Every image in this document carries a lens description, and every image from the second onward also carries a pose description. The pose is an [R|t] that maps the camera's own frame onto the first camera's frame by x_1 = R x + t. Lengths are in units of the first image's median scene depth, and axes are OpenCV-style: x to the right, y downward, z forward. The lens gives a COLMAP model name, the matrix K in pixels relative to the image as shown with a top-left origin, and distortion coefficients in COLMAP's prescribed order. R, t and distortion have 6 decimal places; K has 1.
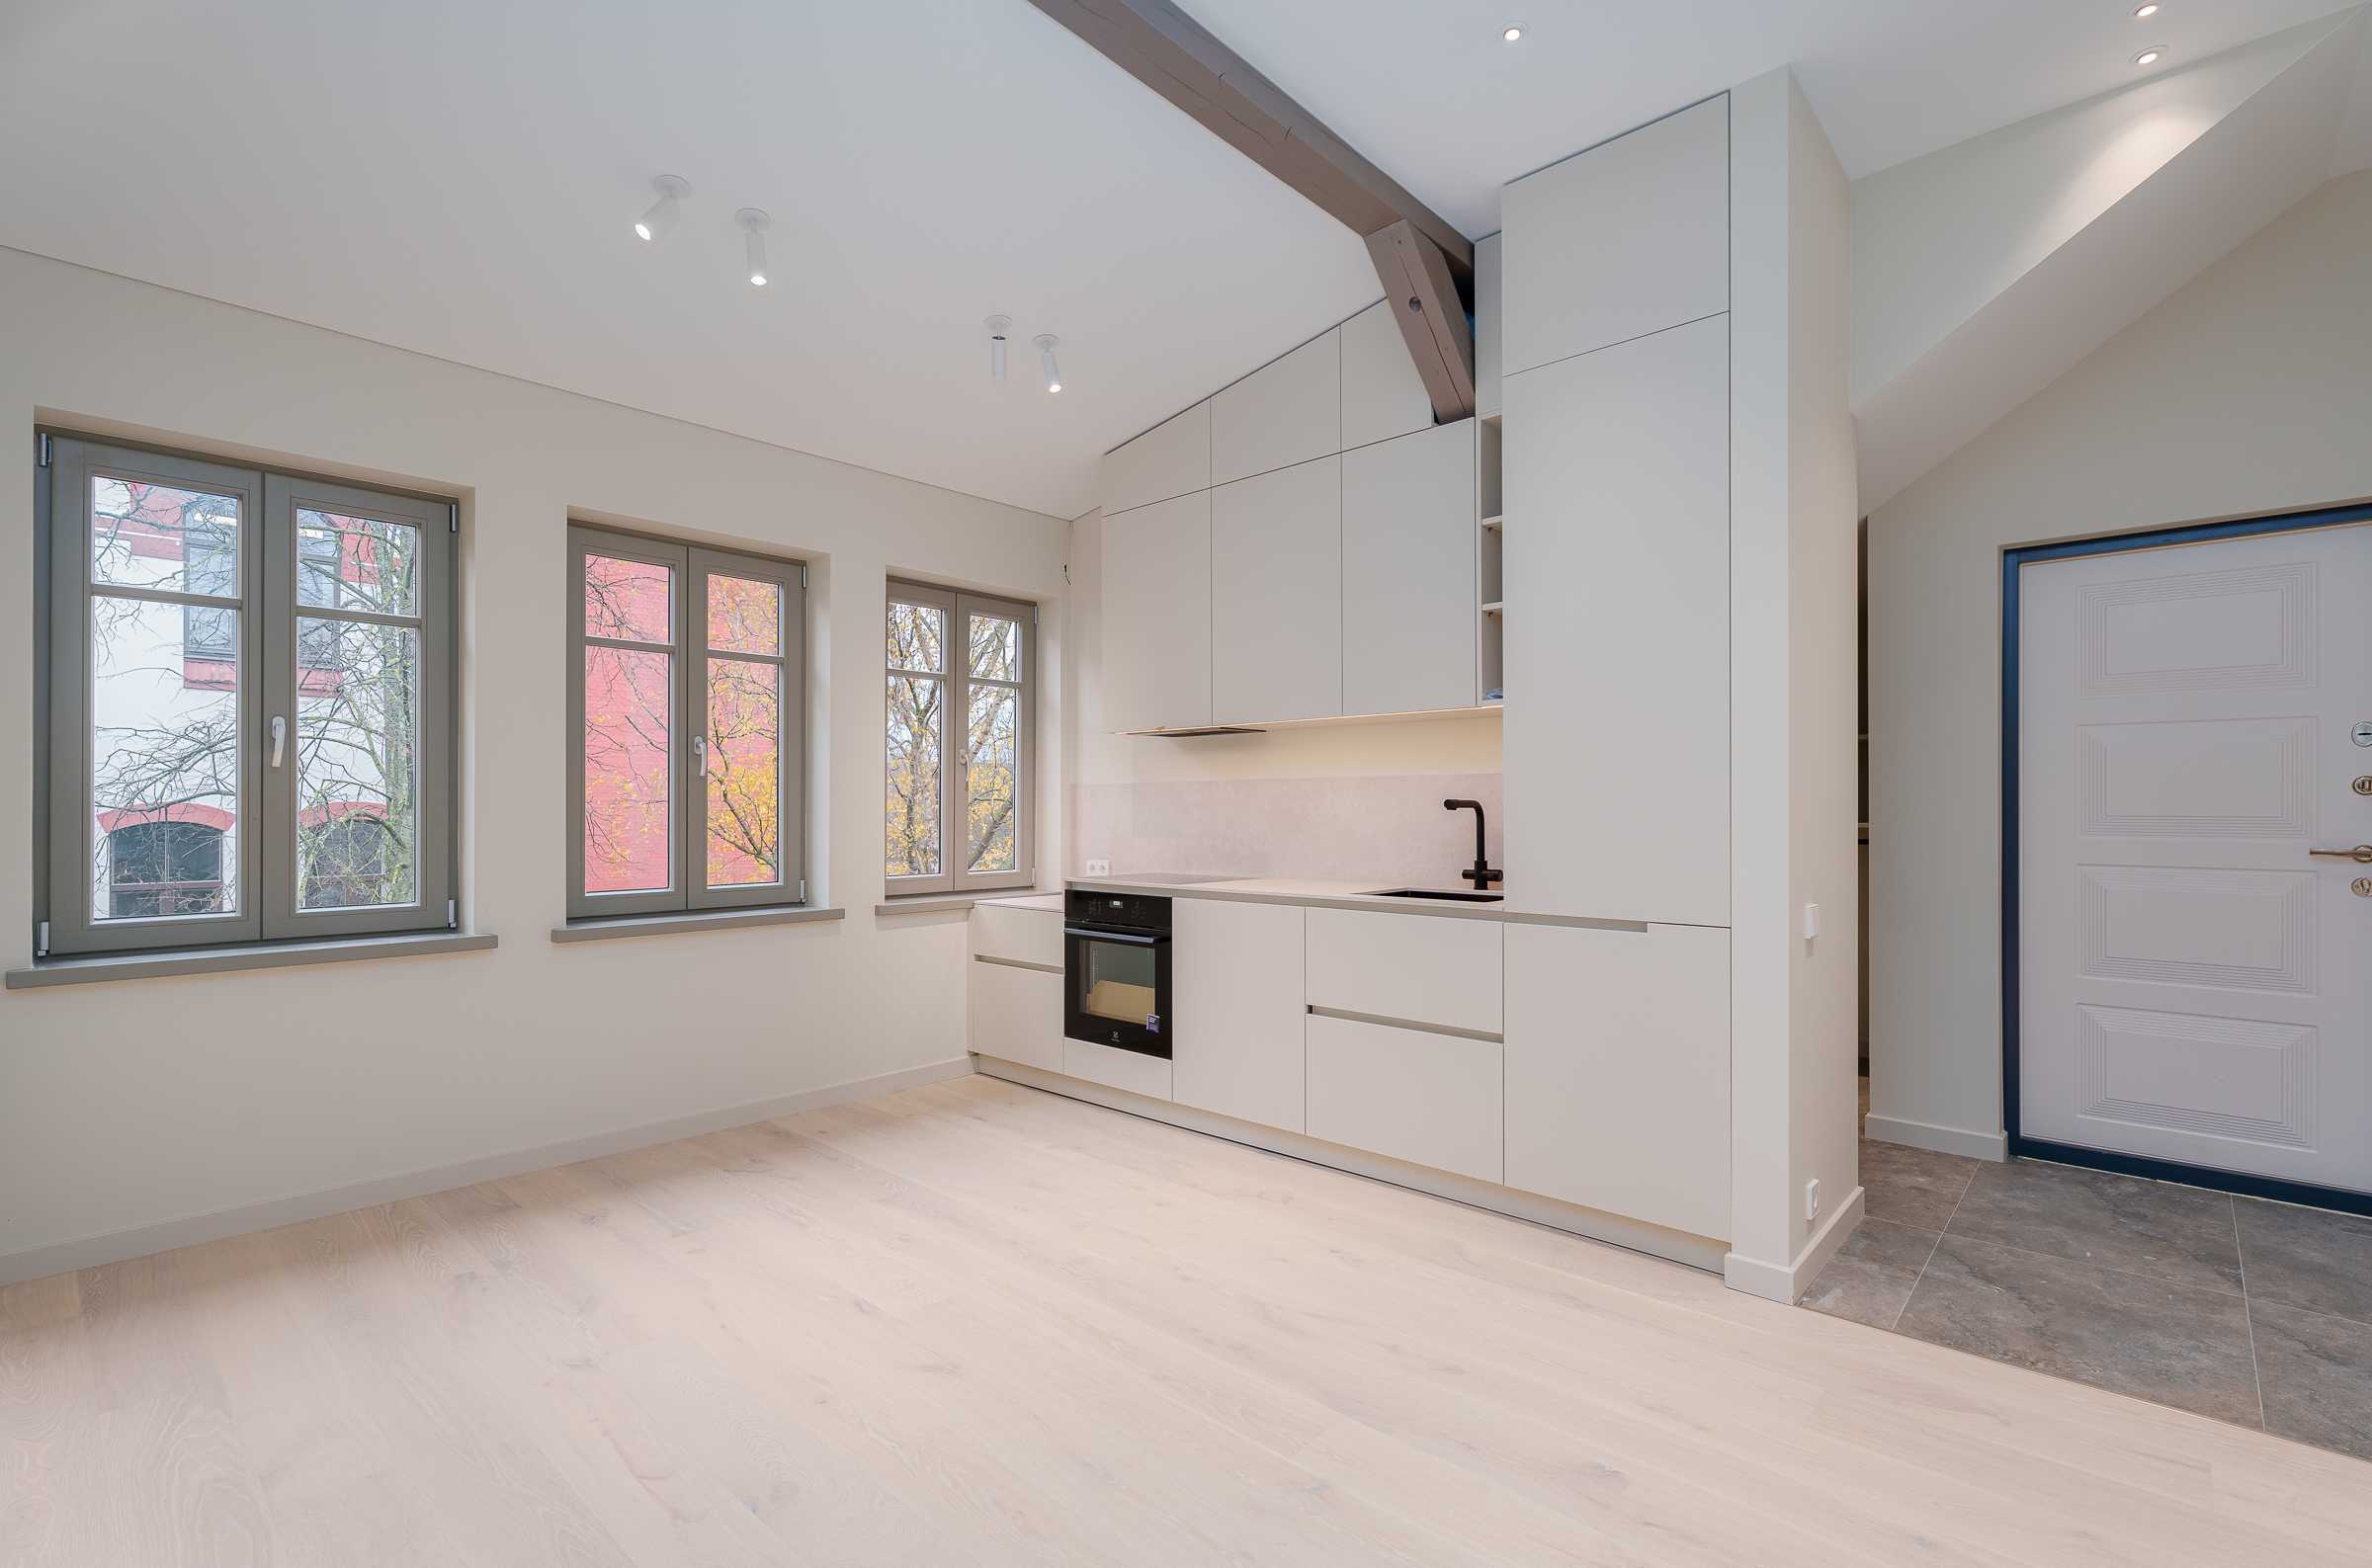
lens RADIAL K [[1071.5, 0, 1195.3], [0, 1071.5, 803.4], [0, 0, 1]] dist [0.002418, -0.001269]
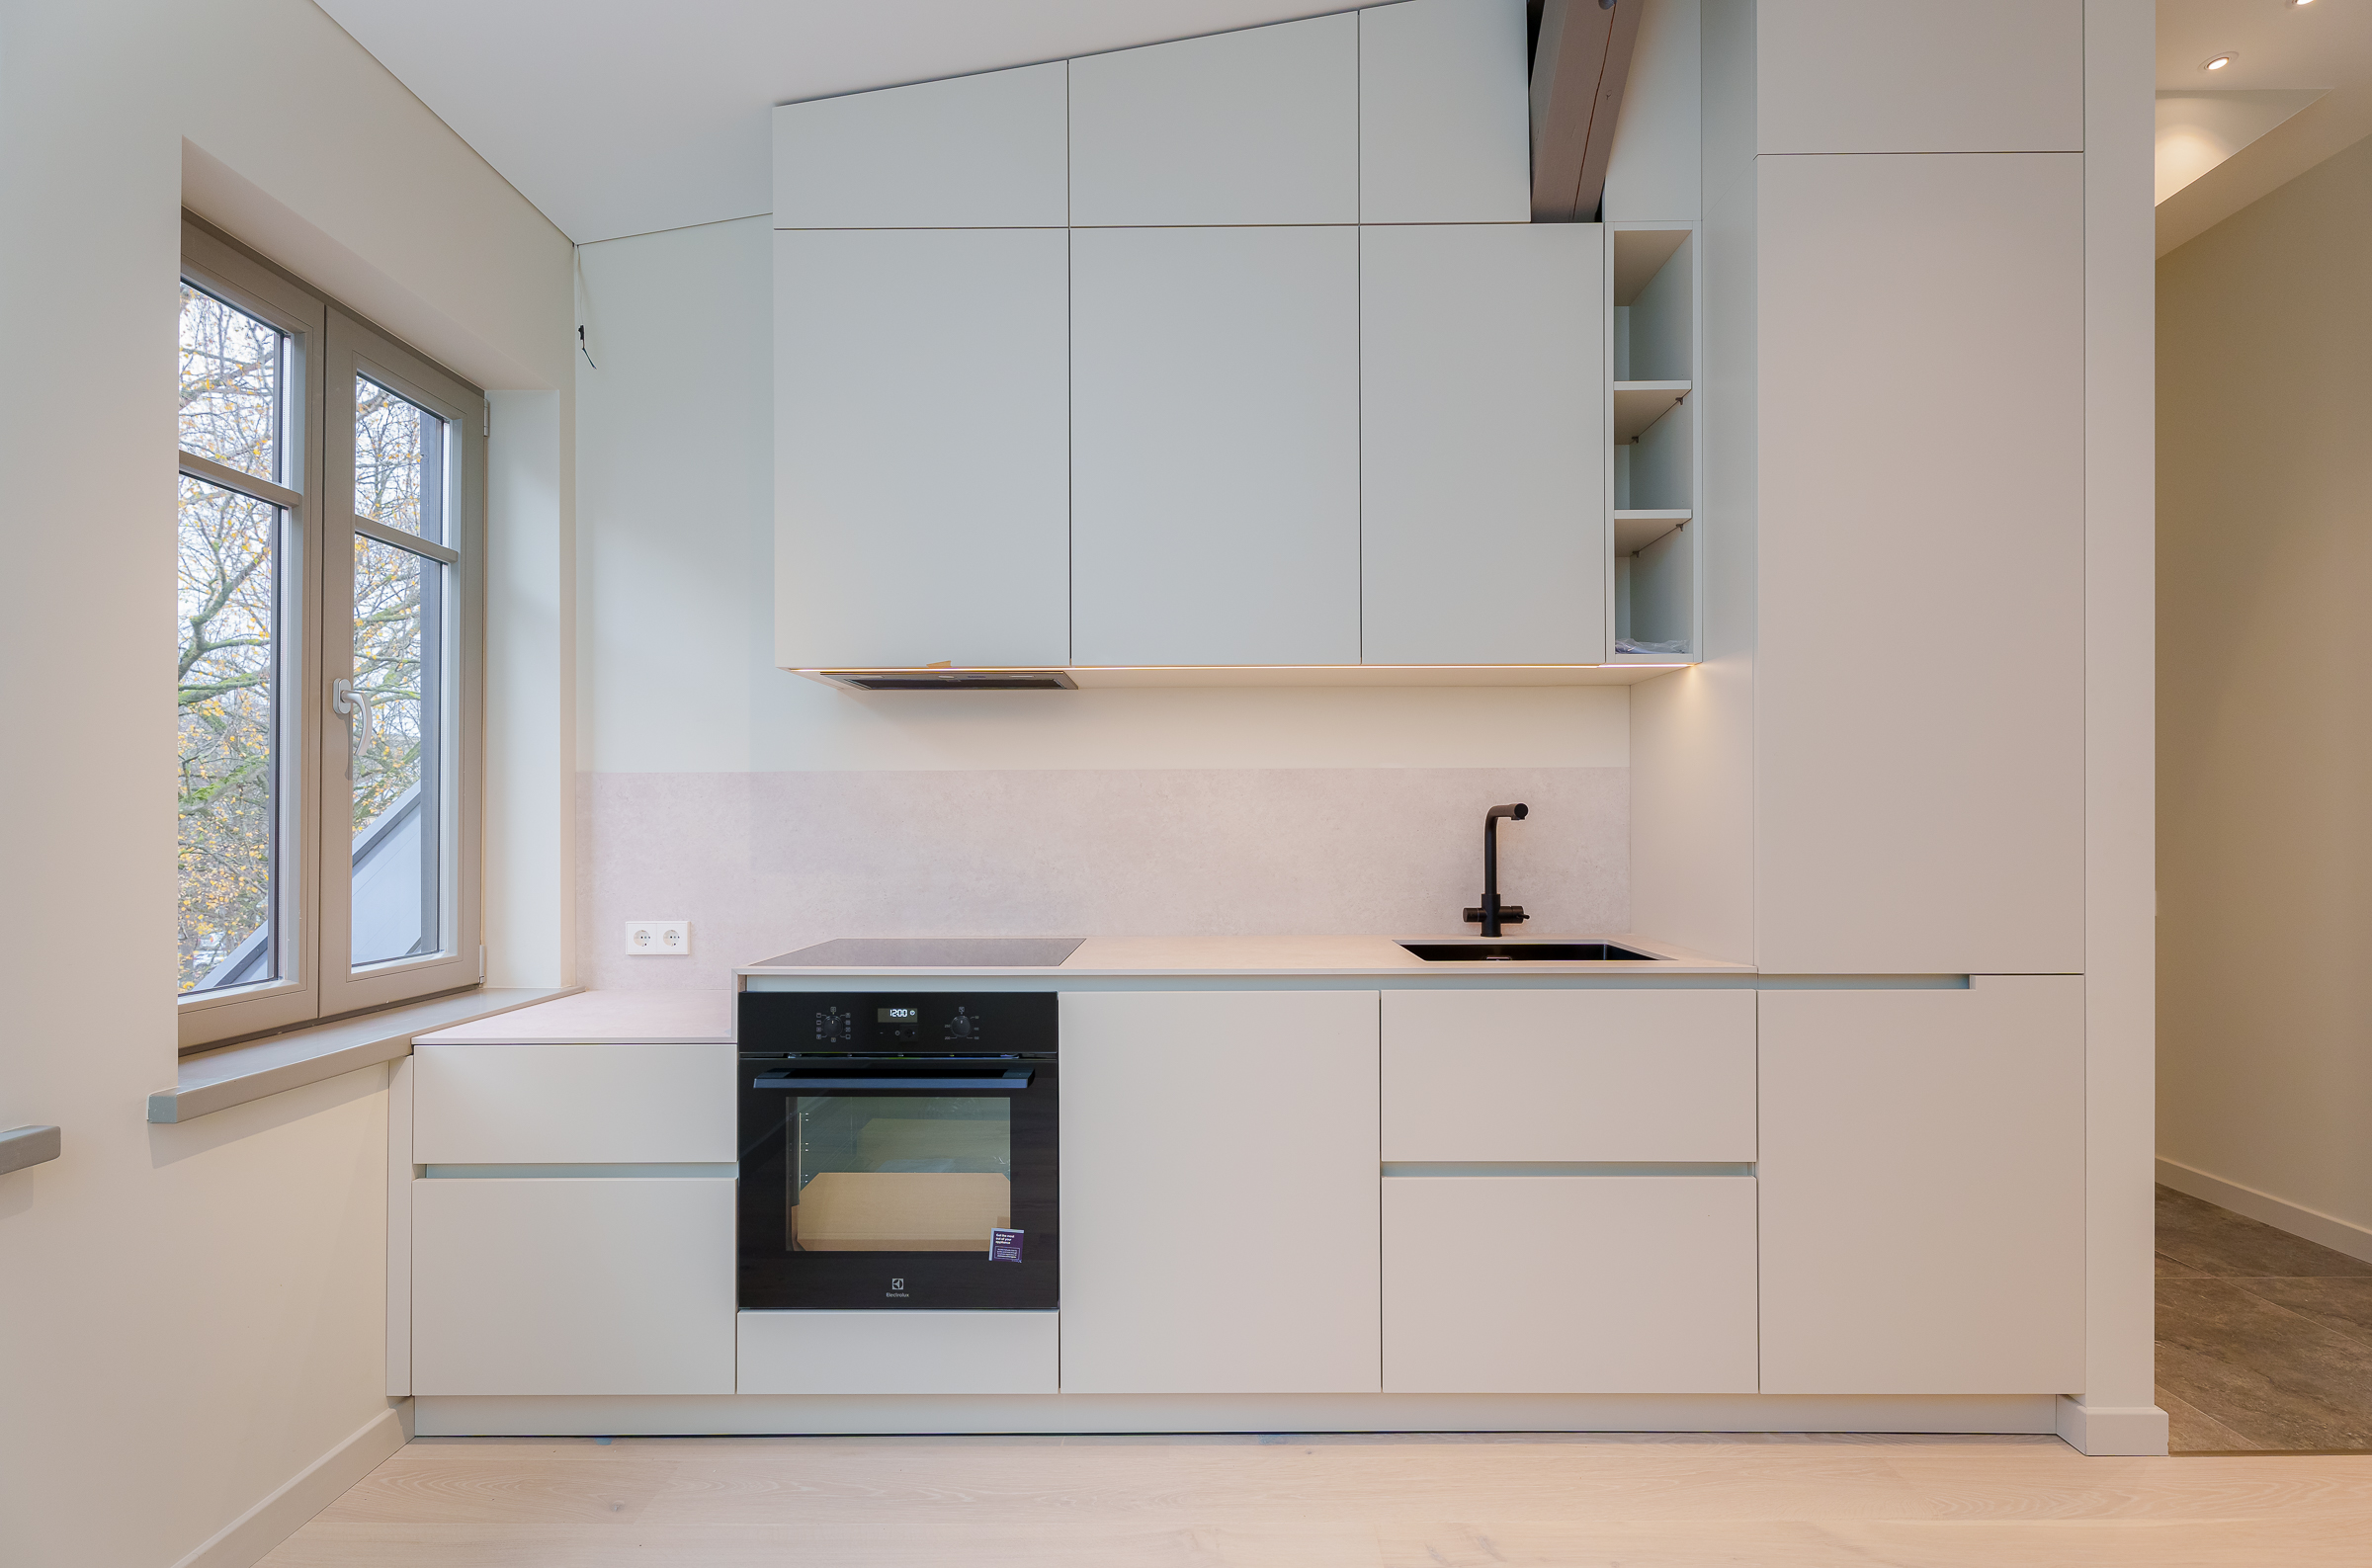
lens RADIAL K [[1084.9, 0, 1186.2], [0, 1084.9, 815.6], [0, 0, 1]] dist [0.000865, -0.000356]
pose [[0.742171, 0.002584, 0.670205, -0.405462], [-0.000900, 0.999996, -0.002859, 0.006389], [-0.670210, 0.001518, 0.742170, 0.723309]]
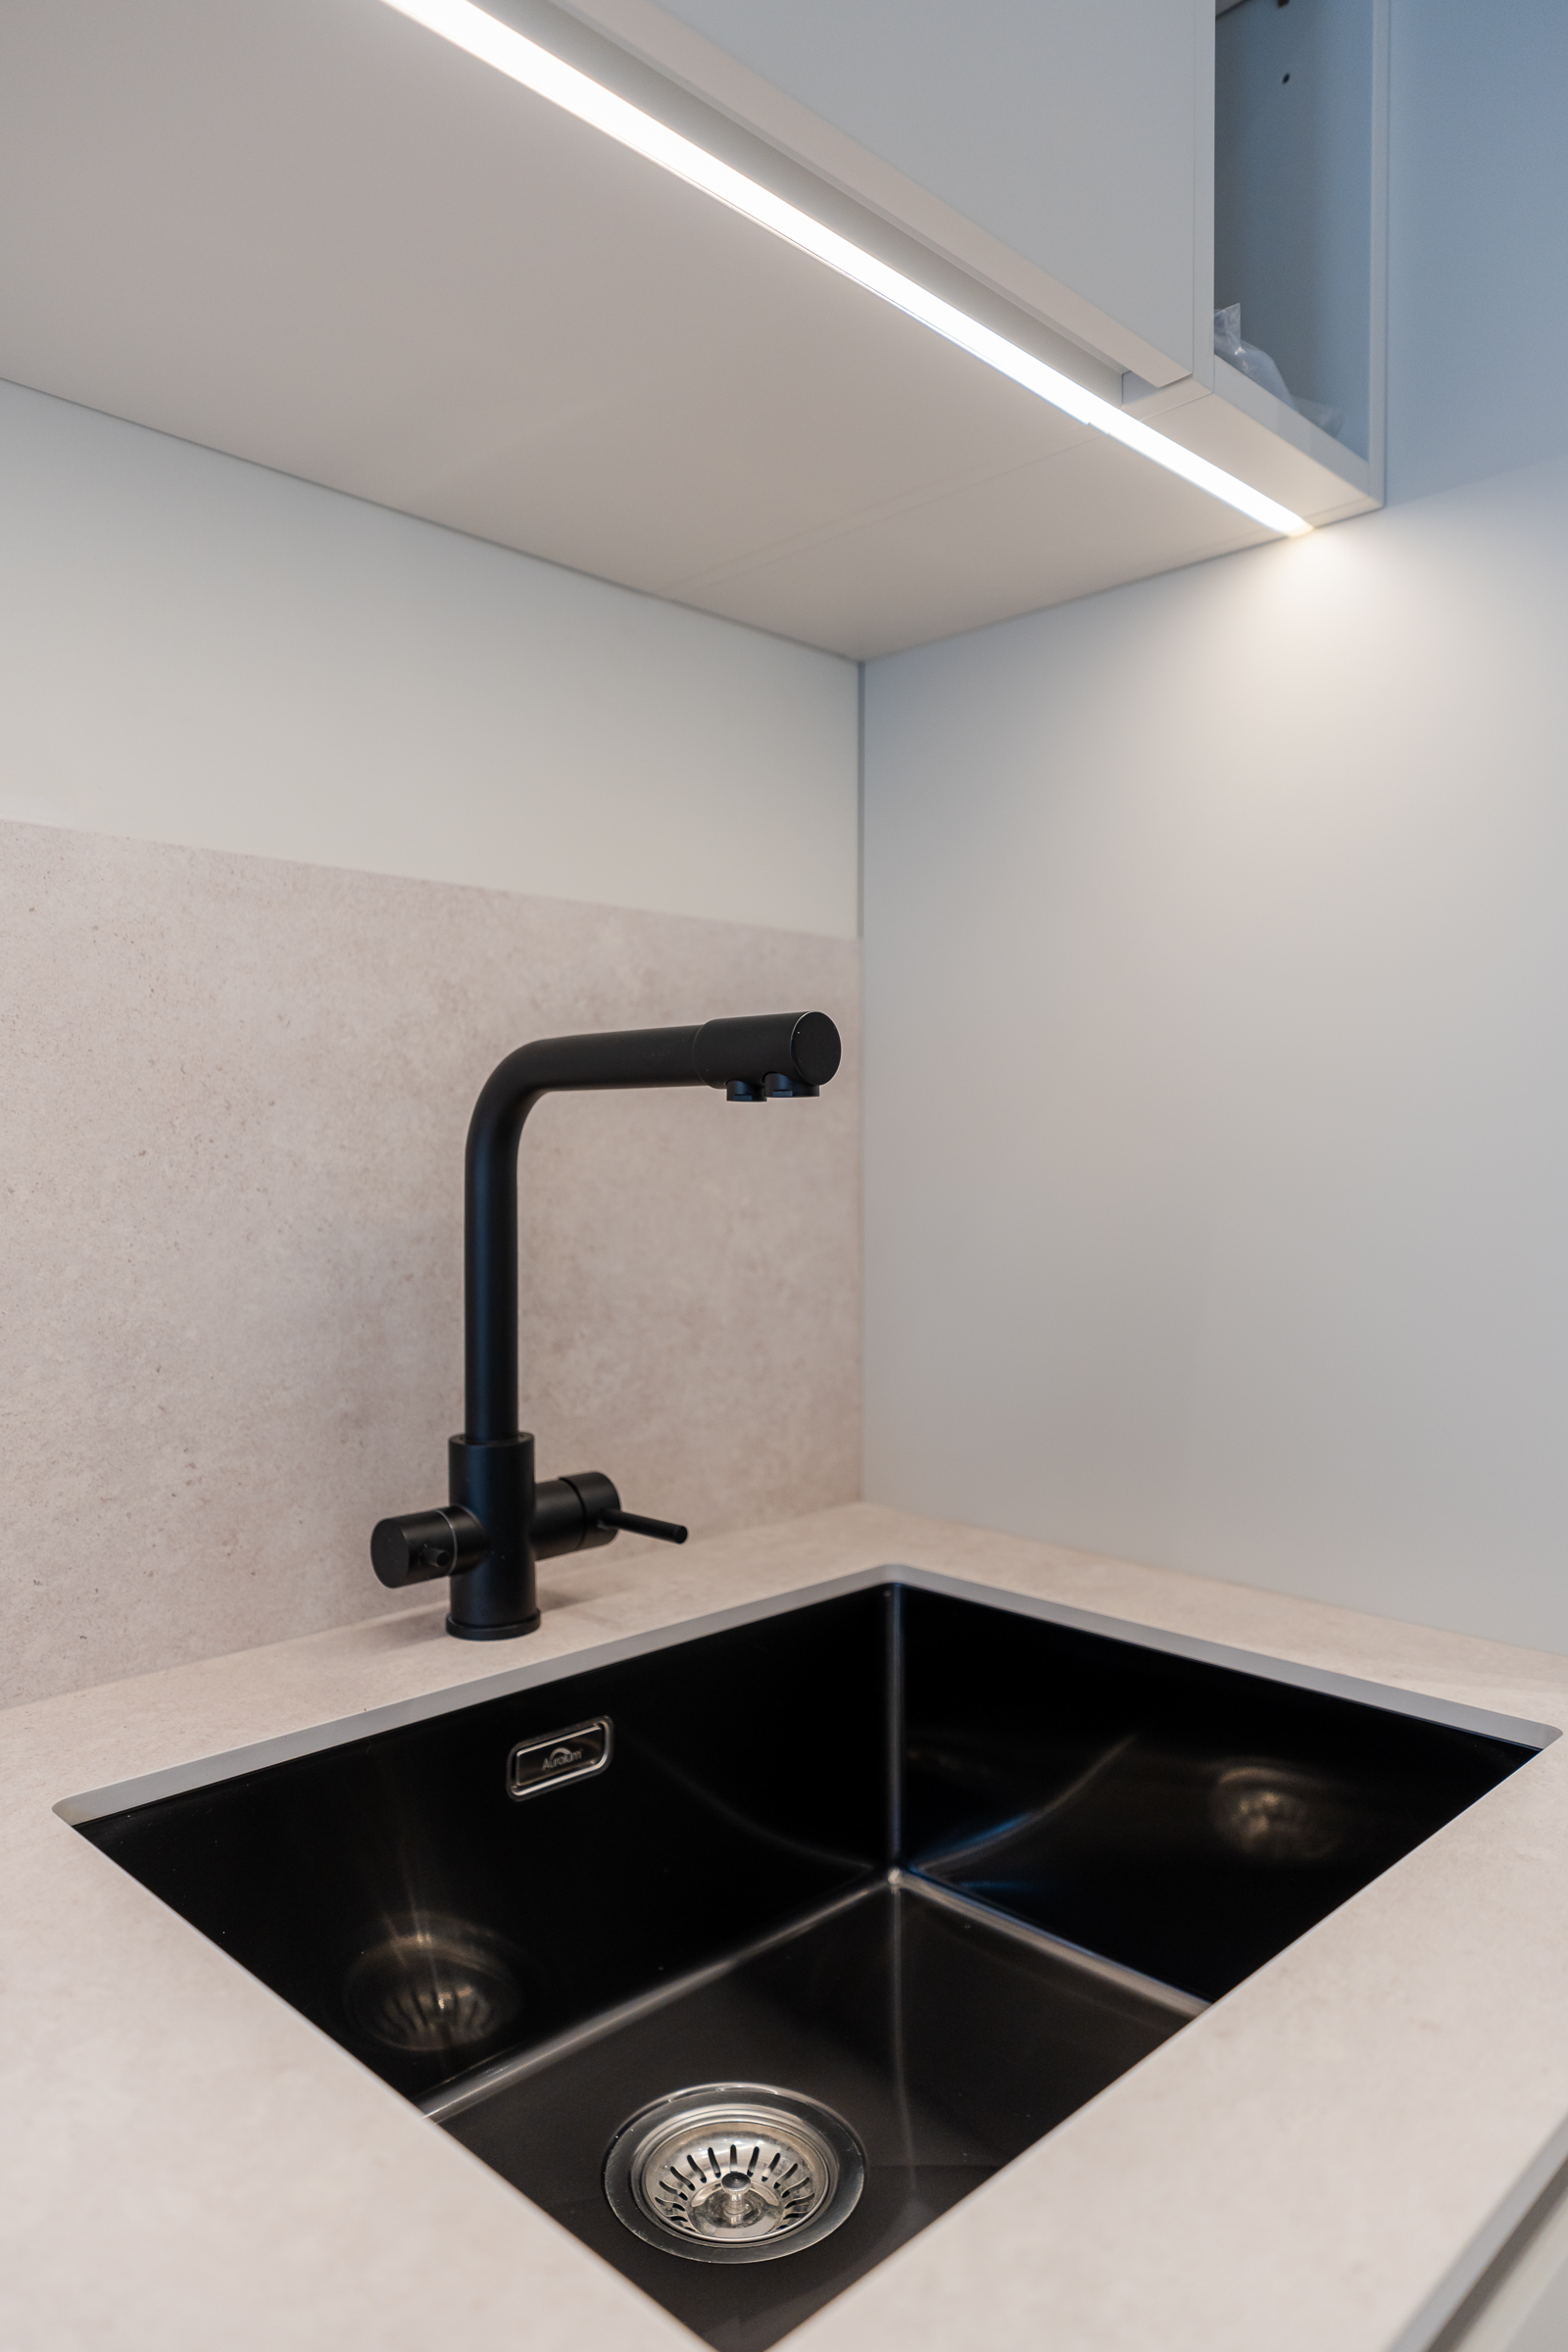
lens RADIAL K [[1533.2, 0, 784.0], [0, 1533.2, 1176.0], [0, 0, 1]] dist [0.000692, 0.000104]
pose [[0.041466, -0.013974, 0.999042, 0.056631], [-0.003874, 0.999892, 0.014147, 0.014934], [-0.999132, -0.004457, 0.041408, 1.116298]]
